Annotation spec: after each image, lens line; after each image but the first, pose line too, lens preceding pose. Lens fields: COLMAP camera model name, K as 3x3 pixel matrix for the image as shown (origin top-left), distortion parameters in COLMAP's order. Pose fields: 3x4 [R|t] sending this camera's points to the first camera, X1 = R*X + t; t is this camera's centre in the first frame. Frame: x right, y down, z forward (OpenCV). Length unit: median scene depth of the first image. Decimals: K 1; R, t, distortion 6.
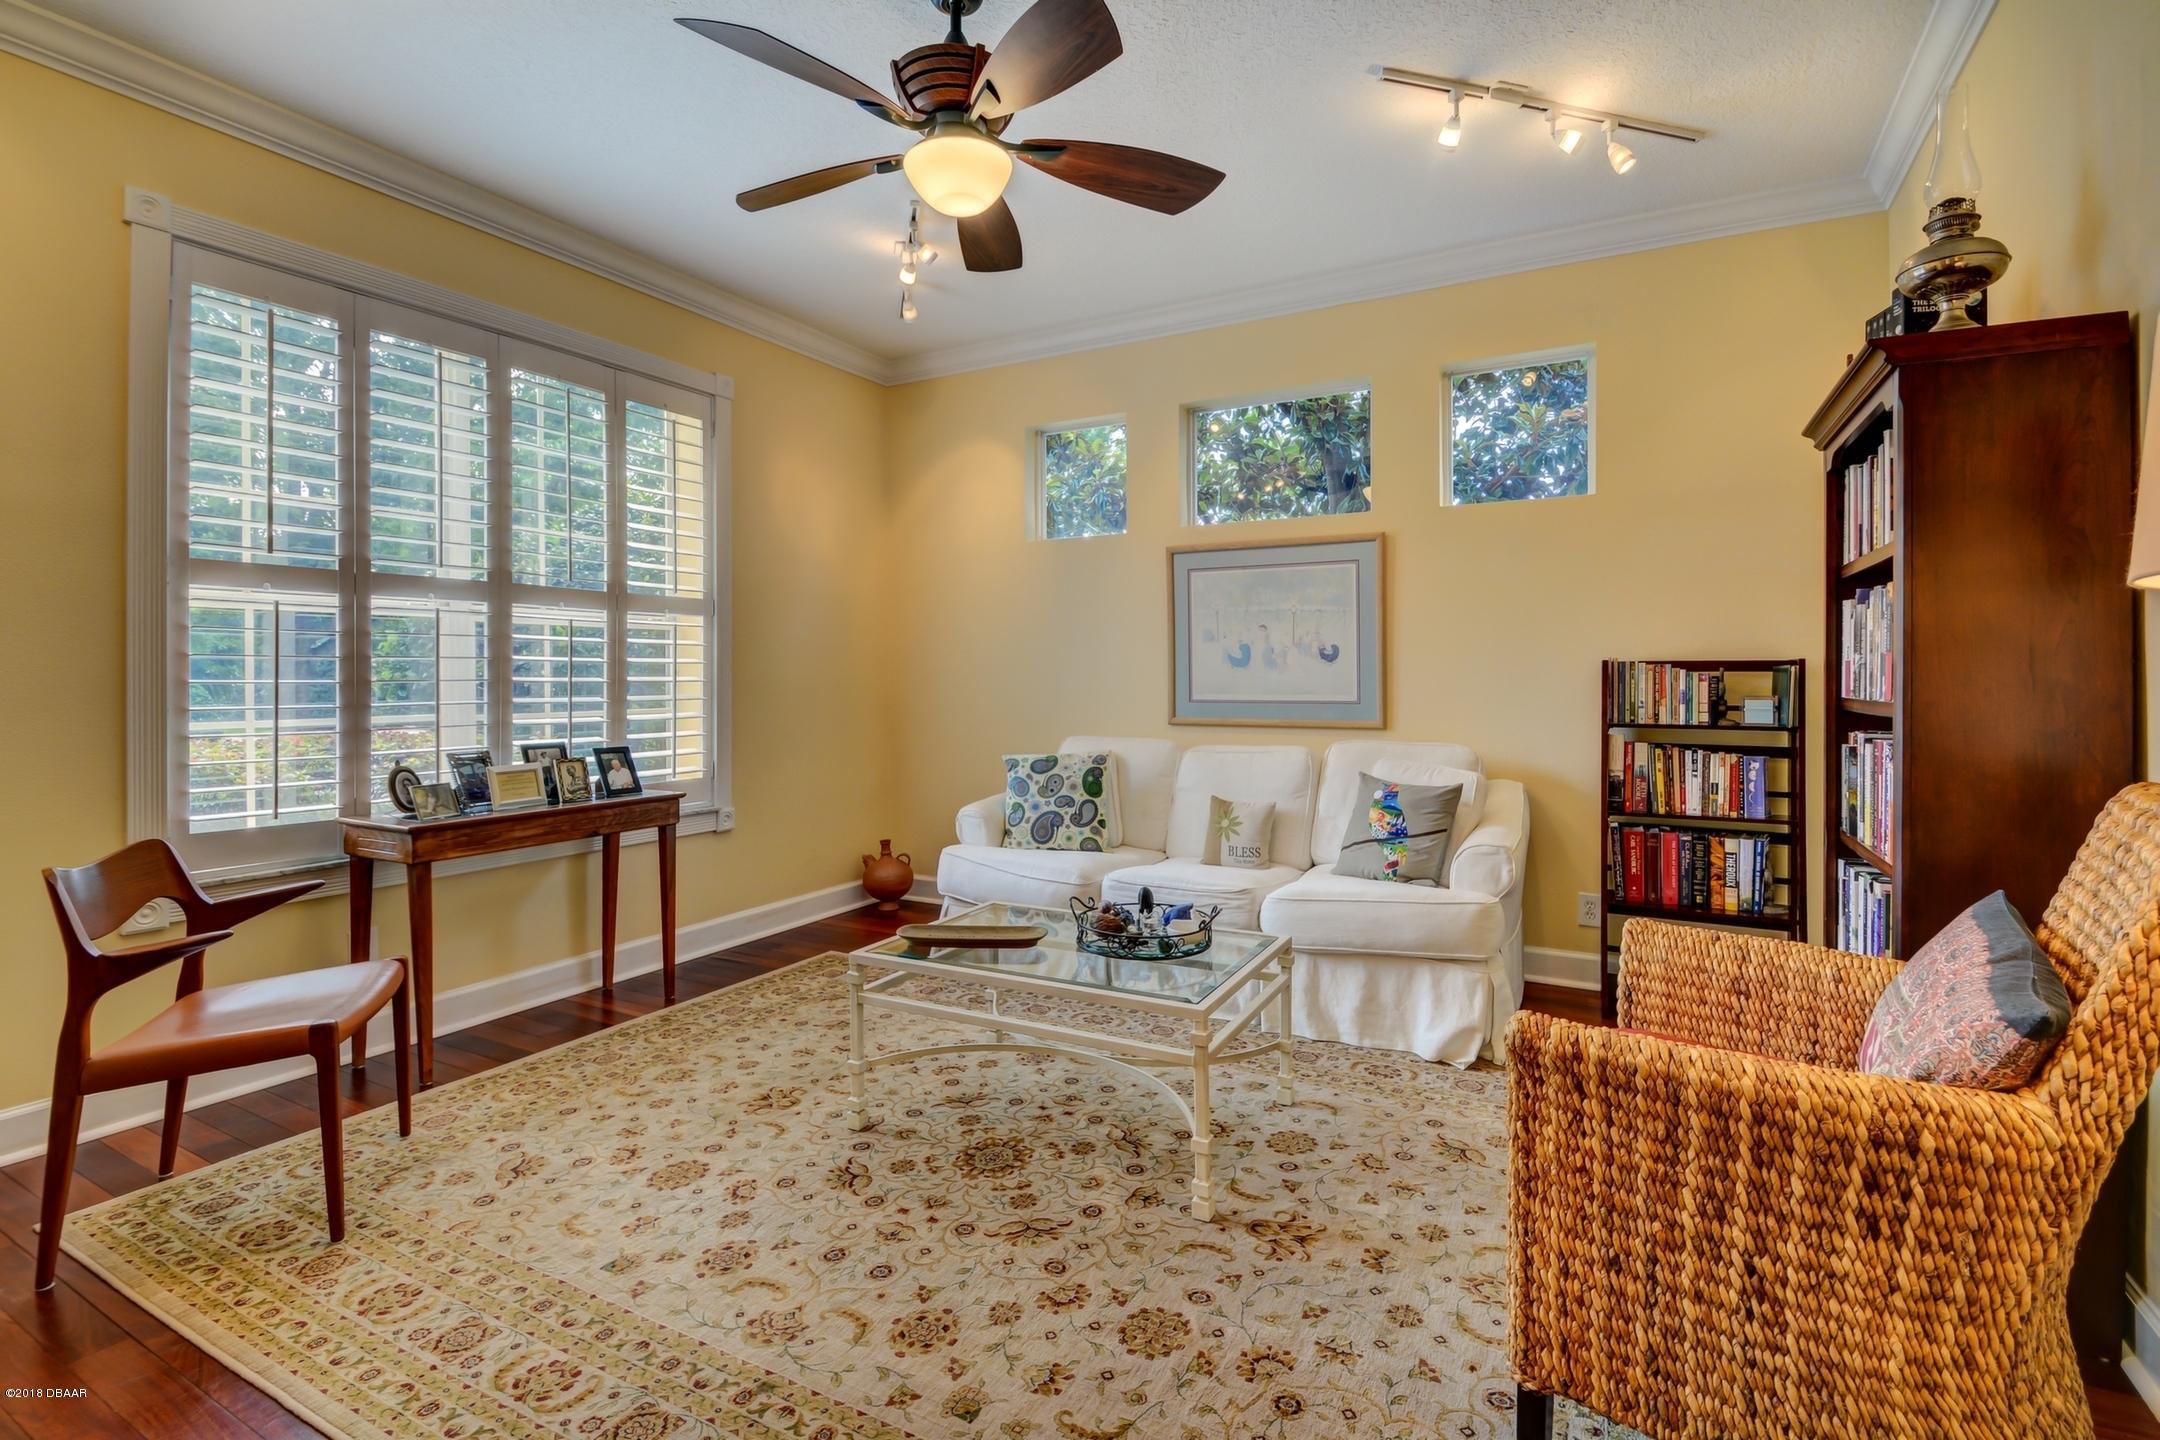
lens RADIAL K [[993.8, 0, 1078.1], [0, 993.8, 668.0], [0, 0, 1]] dist [-0.002366, -0.000306]
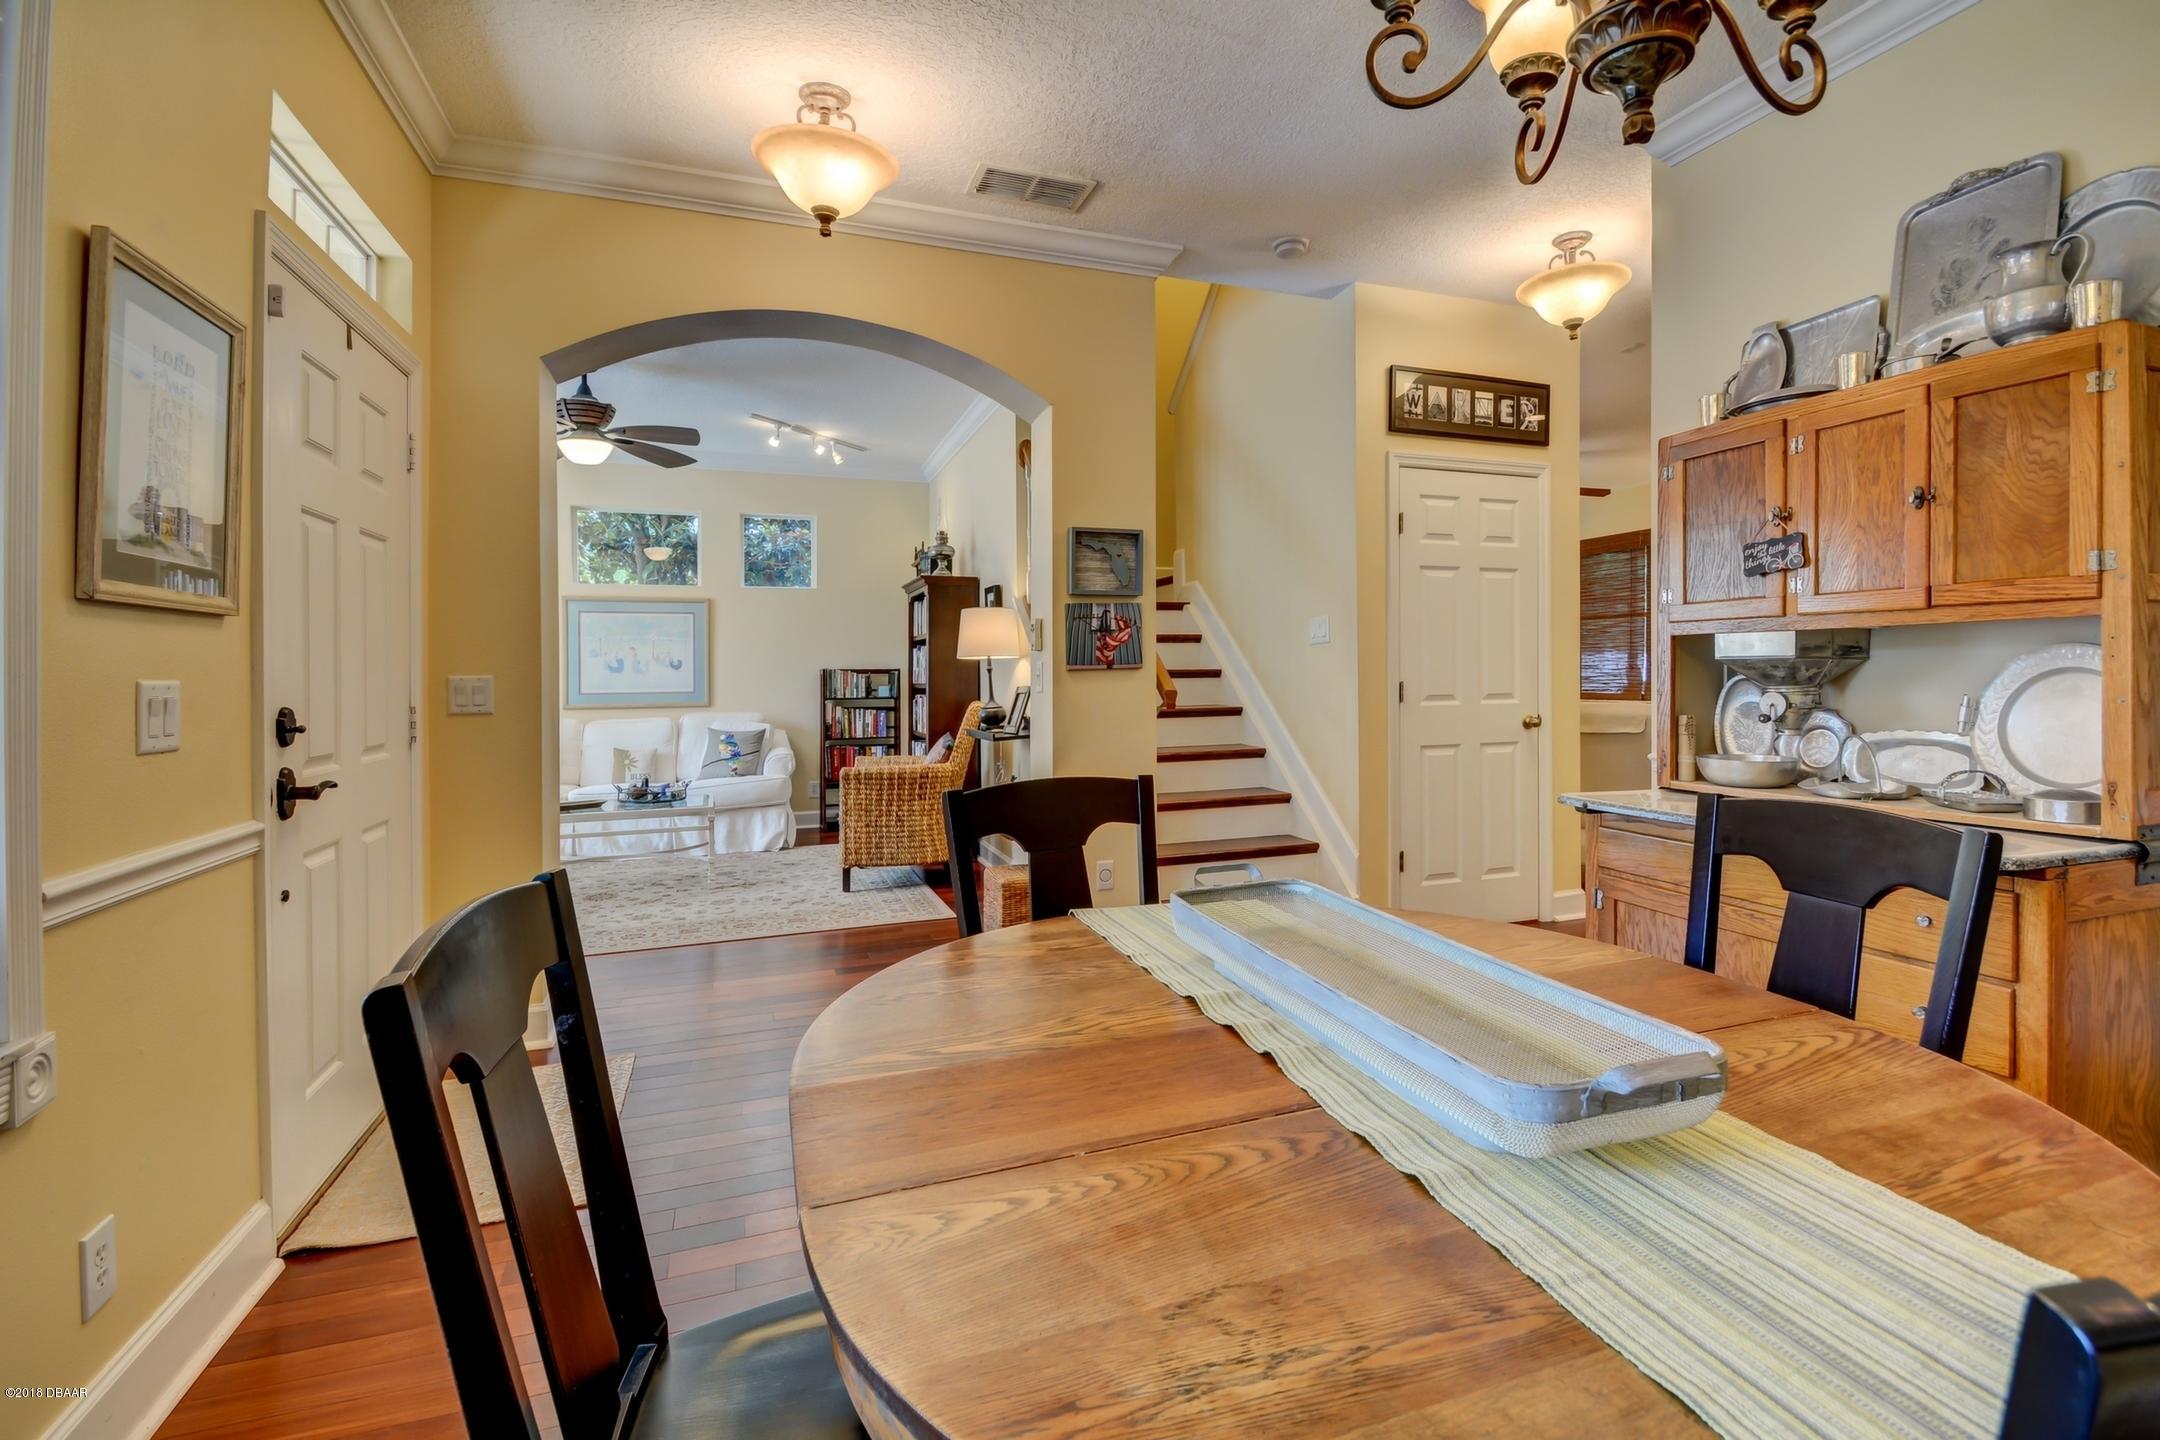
lens RADIAL K [[989.2, 0, 1105.6], [0, 989.2, 673.2], [0, 0, 1]] dist [-0.000294, -0.000147]
pose [[0.658224, -0.003474, 0.752814, -0.708040], [0.002254, 0.999994, 0.002643, -0.003101], [-0.752819, -0.000043, 0.658228, -0.906715]]
